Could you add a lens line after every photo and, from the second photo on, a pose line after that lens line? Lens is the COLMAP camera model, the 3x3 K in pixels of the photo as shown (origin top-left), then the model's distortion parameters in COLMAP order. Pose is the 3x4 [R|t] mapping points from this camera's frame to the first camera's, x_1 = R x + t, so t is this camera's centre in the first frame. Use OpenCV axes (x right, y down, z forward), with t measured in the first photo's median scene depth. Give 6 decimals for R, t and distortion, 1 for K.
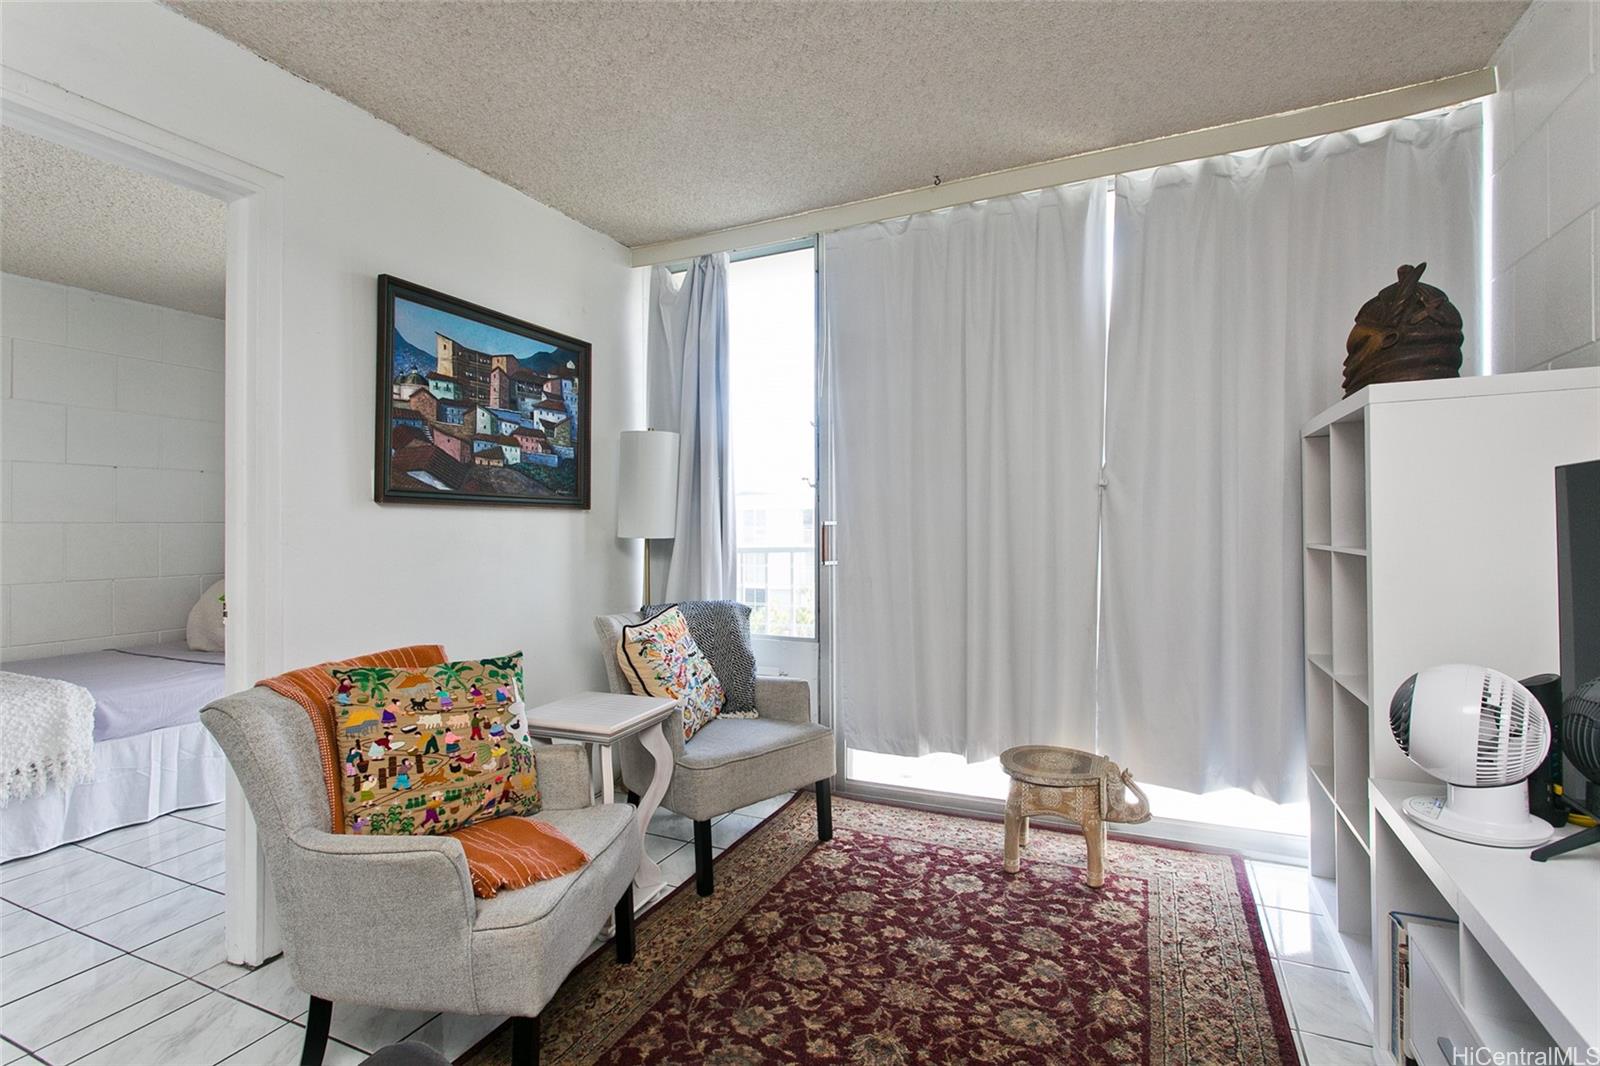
lens RADIAL K [[743.4, 0, 796.8], [0, 743.4, 518.4], [0, 0, 1]] dist [-0.005090, 0.001685]
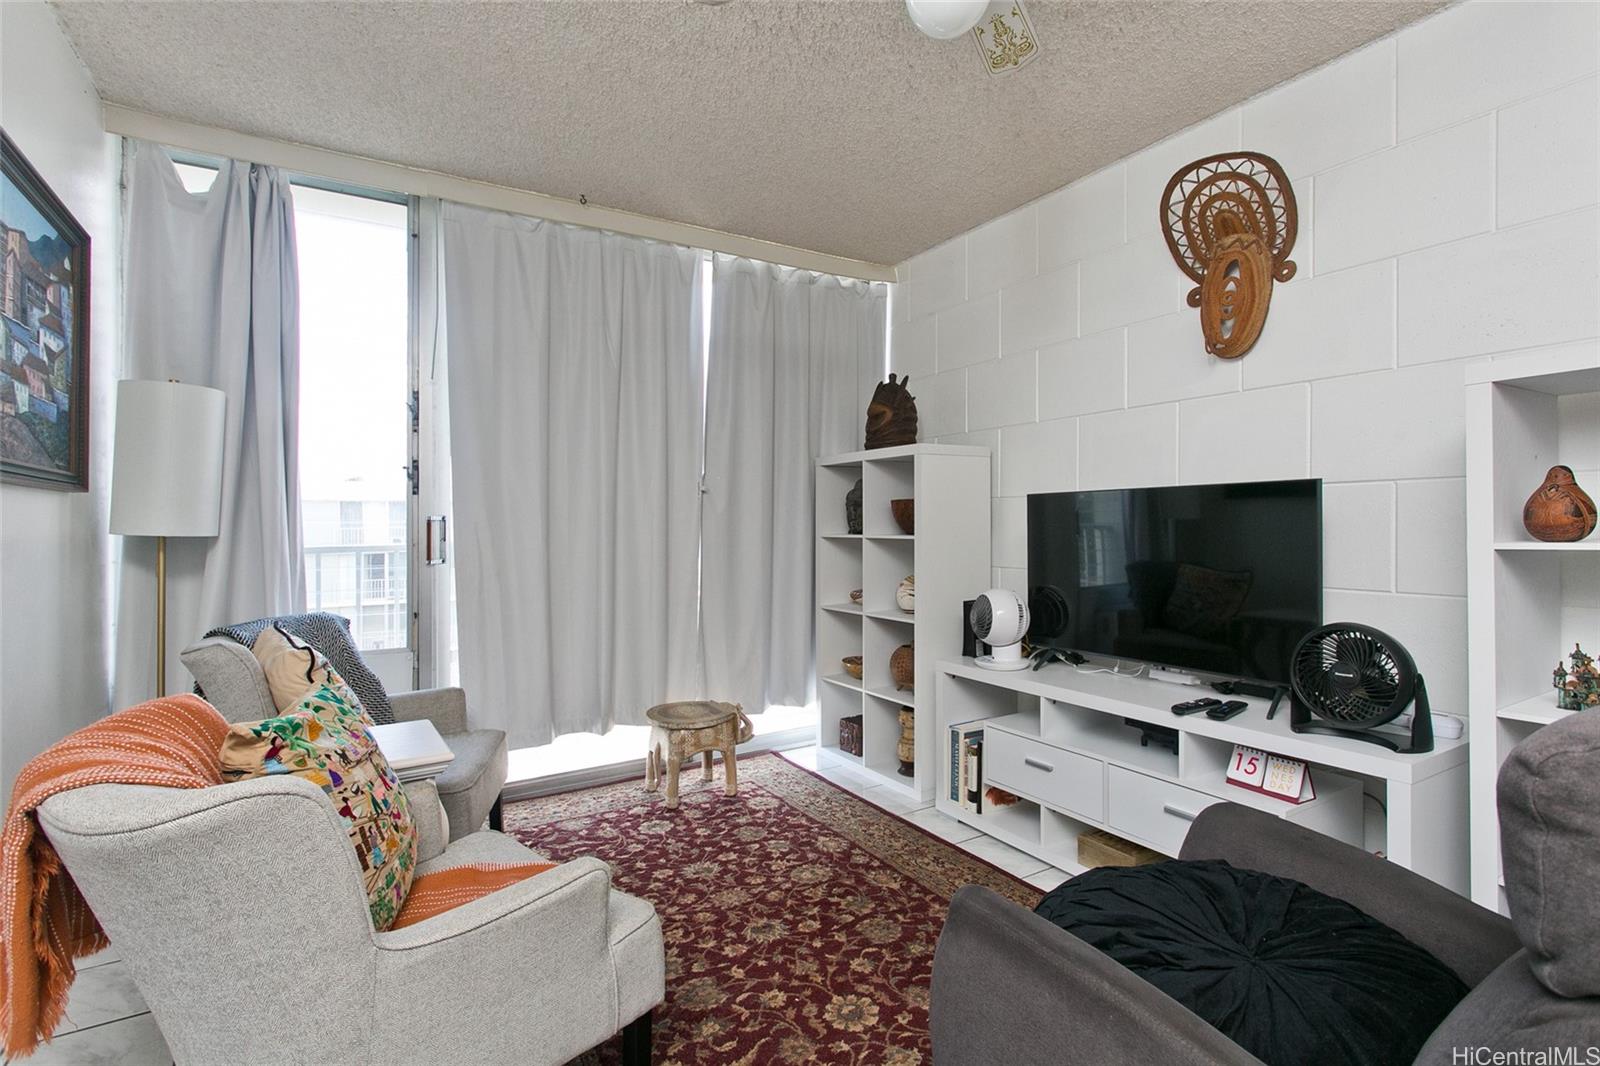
lens RADIAL K [[743.4, 0, 785.4], [0, 743.4, 533.6], [0, 0, 1]] dist [-0.005090, 0.001685]
pose [[0.567958, -0.002875, 0.823053, -0.628743], [-0.008523, 0.999920, 0.009374, 0.016535], [-0.823014, -0.012339, 0.567887, 0.175234]]
